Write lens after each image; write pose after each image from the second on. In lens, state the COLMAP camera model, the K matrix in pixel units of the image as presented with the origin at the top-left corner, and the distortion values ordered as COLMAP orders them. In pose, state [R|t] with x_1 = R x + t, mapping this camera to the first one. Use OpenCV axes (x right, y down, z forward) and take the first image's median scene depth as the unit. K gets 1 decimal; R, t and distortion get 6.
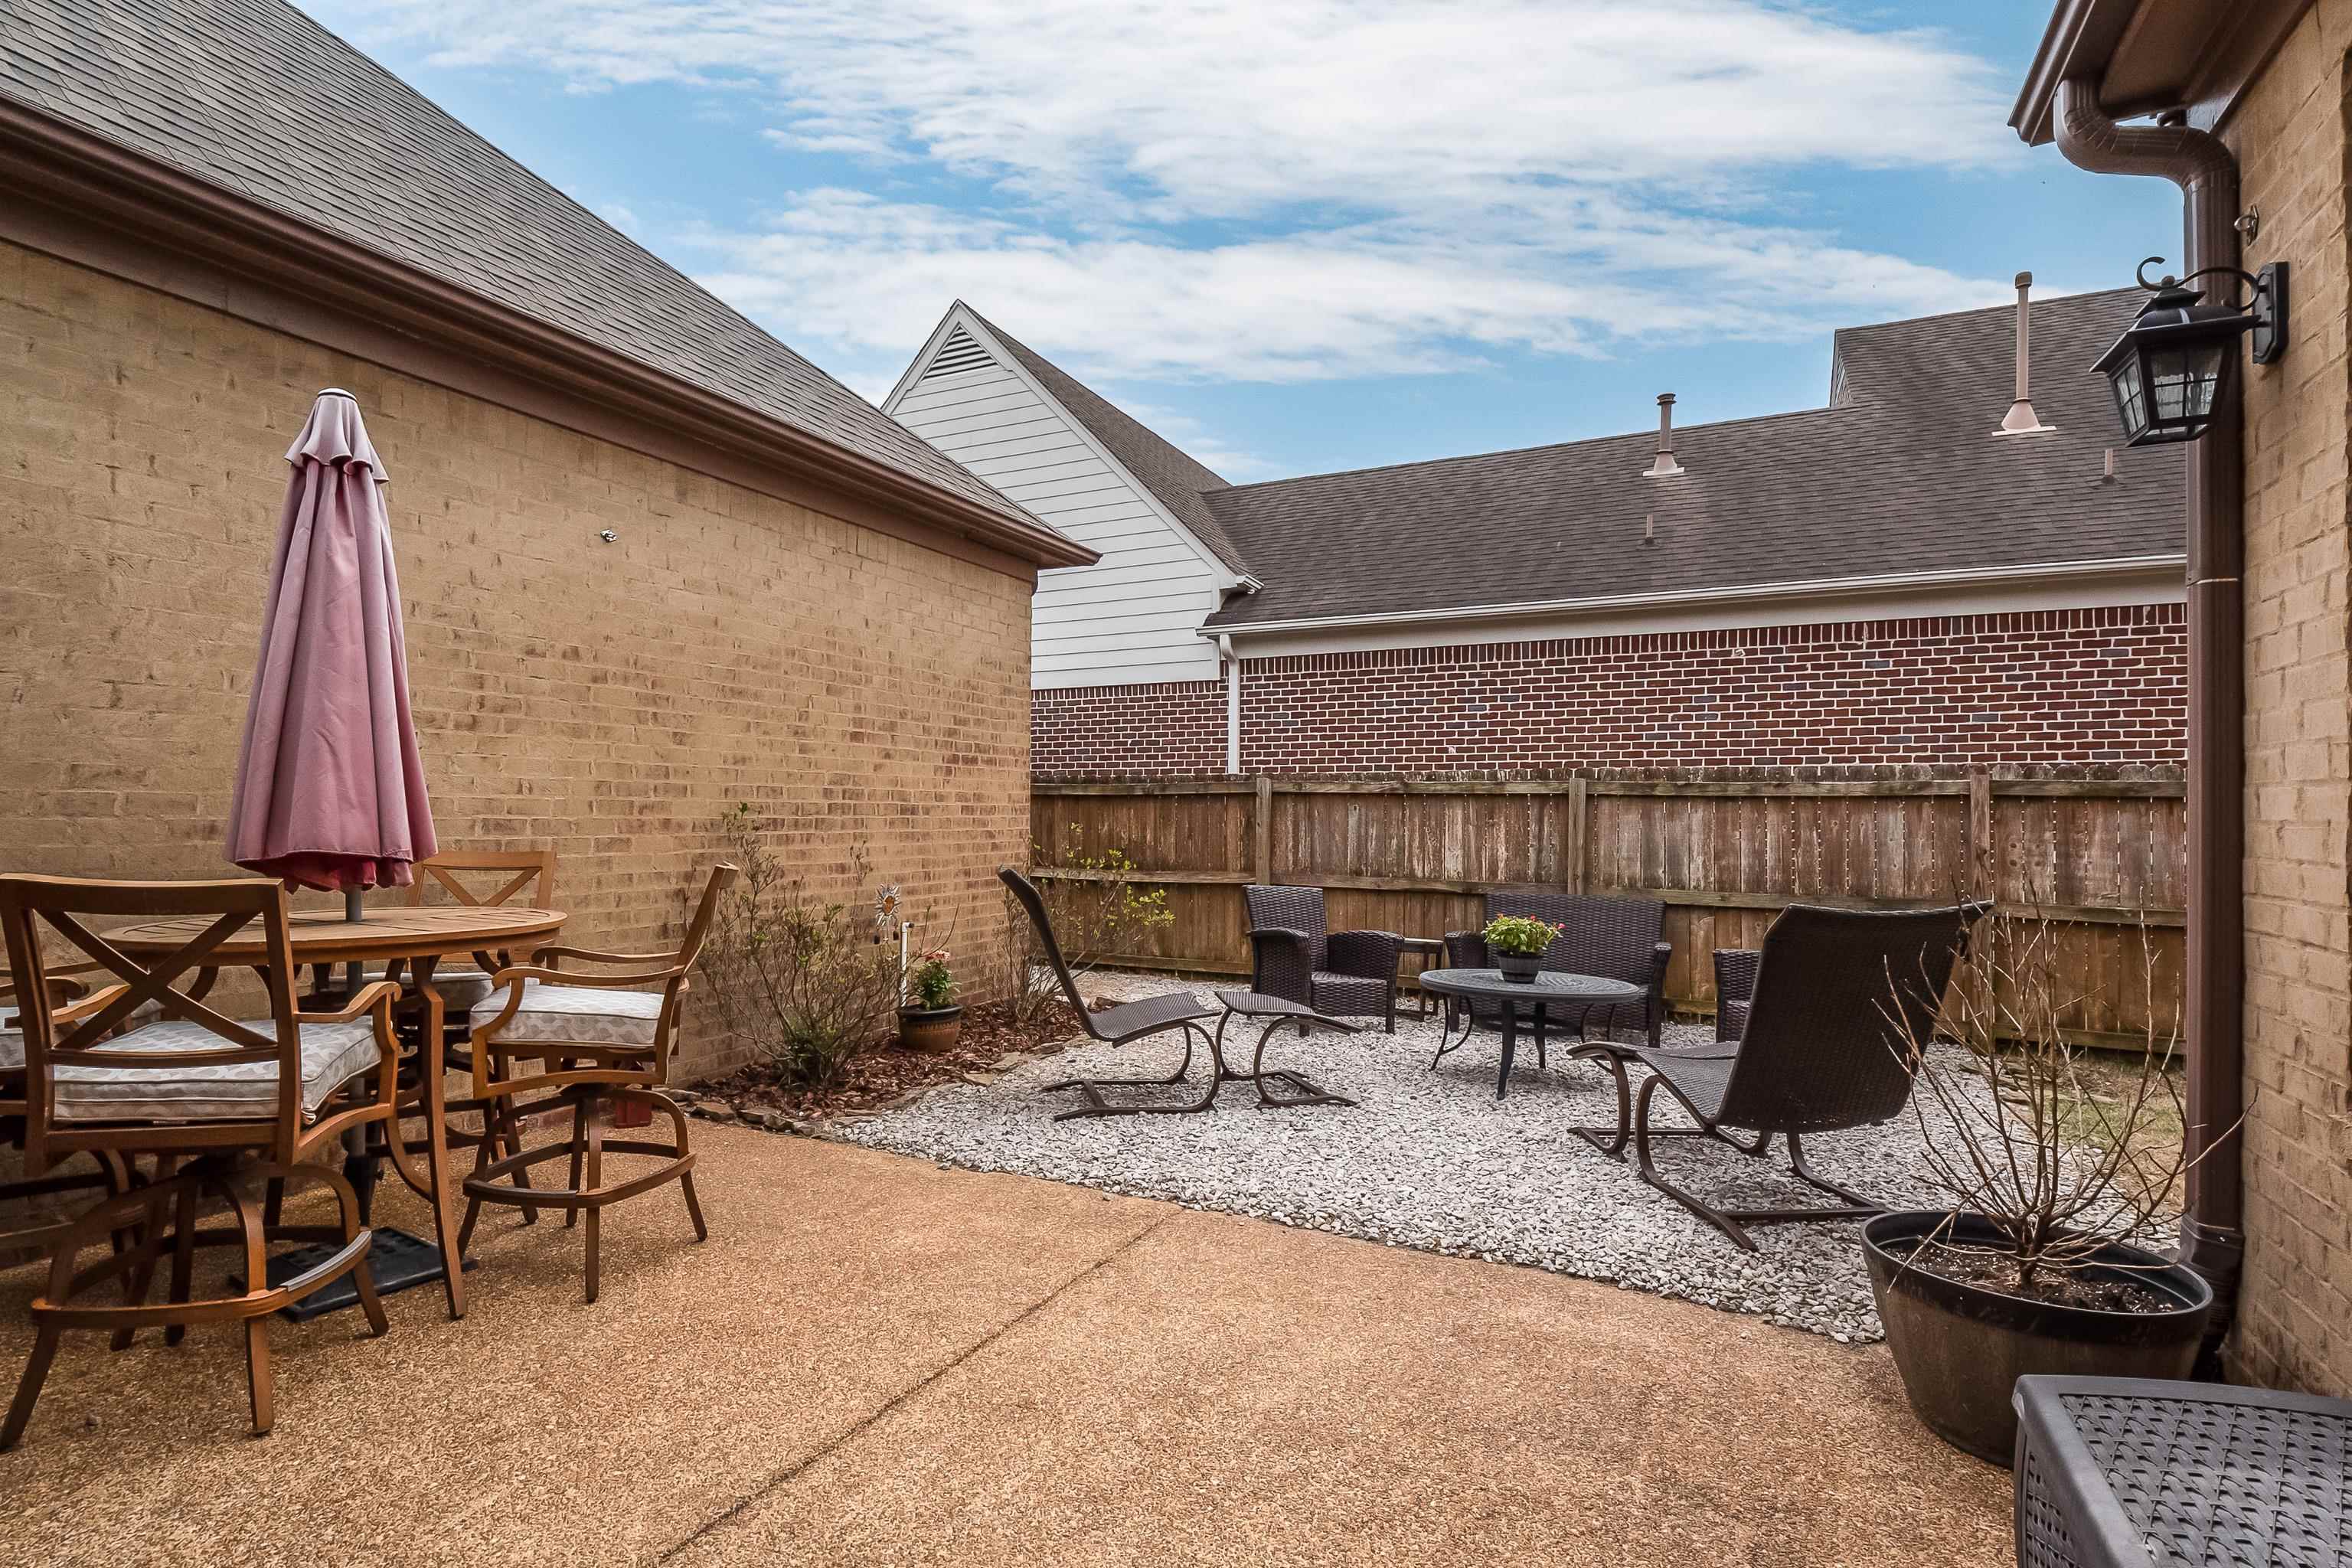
lens RADIAL K [[1136.5, 0, 1155.0], [0, 1136.5, 834.3], [0, 0, 1]] dist [-0.022636, -0.000160]
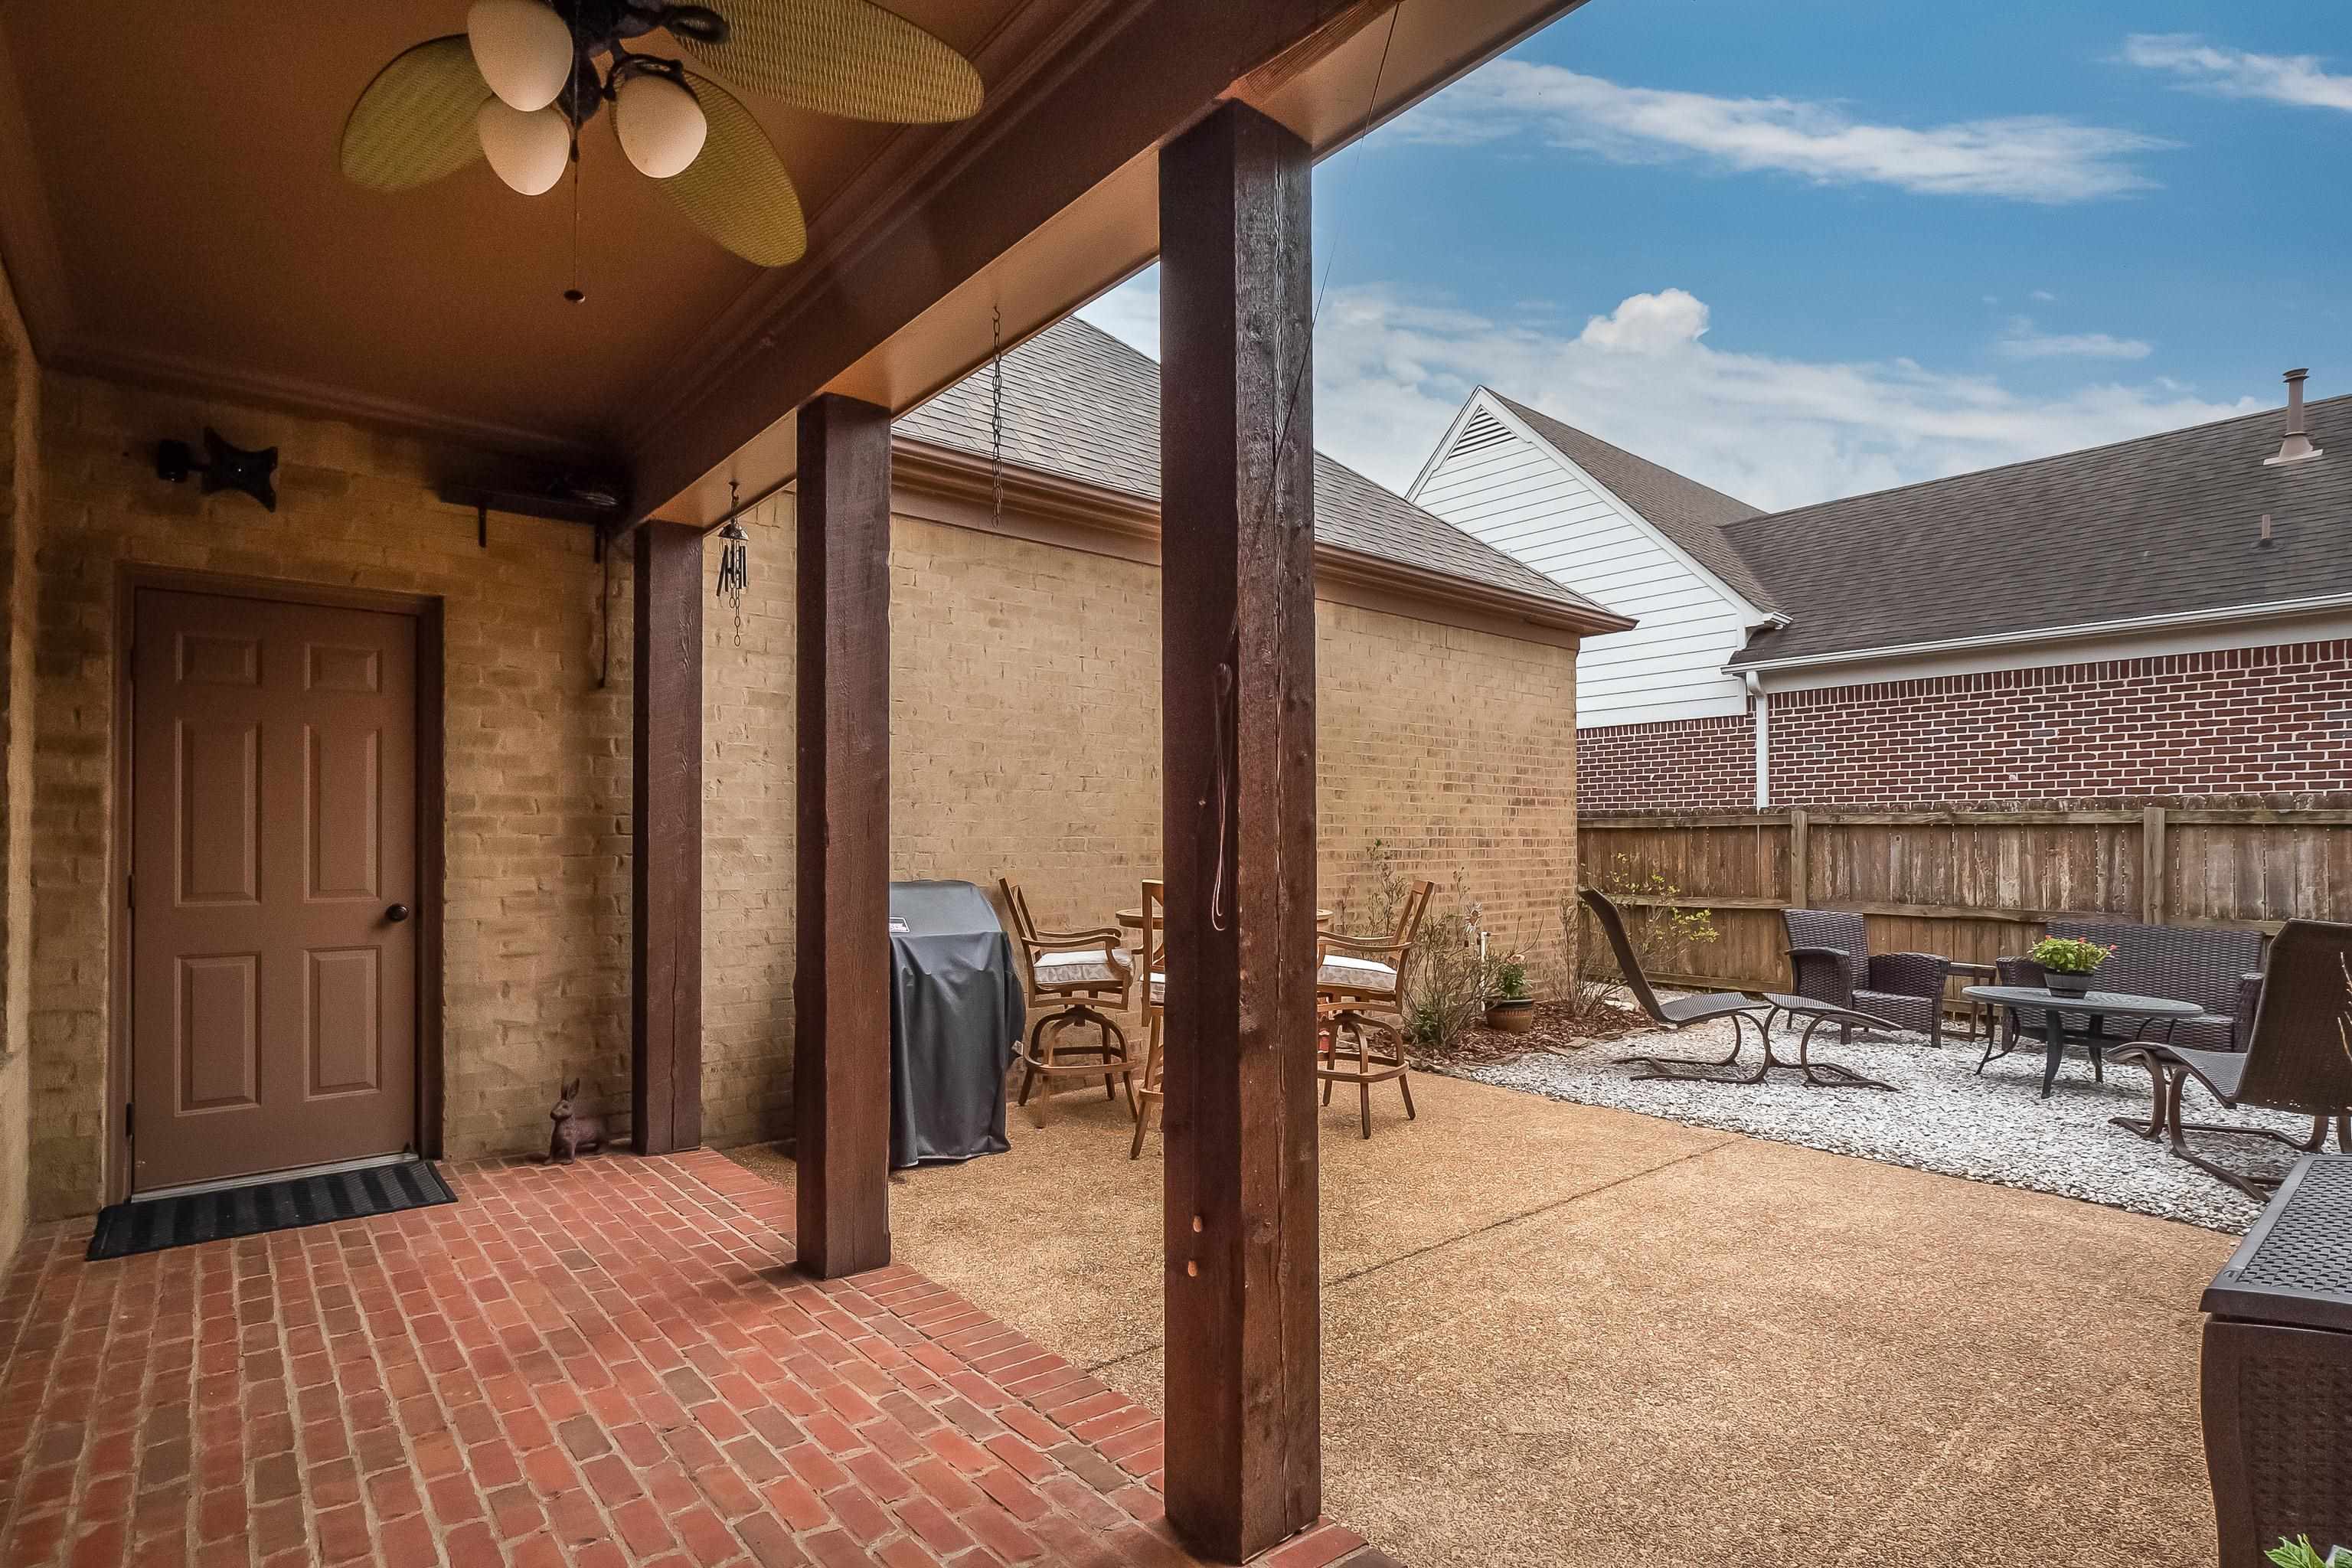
lens RADIAL K [[1136.5, 0, 1155.0], [0, 1136.5, 834.3], [0, 0, 1]] dist [-0.022636, -0.000160]
pose [[0.915561, -0.007642, -0.402106, -0.039463], [-0.002520, 0.999691, -0.024736, 0.000543], [0.402171, 0.023660, 0.915259, -0.265078]]
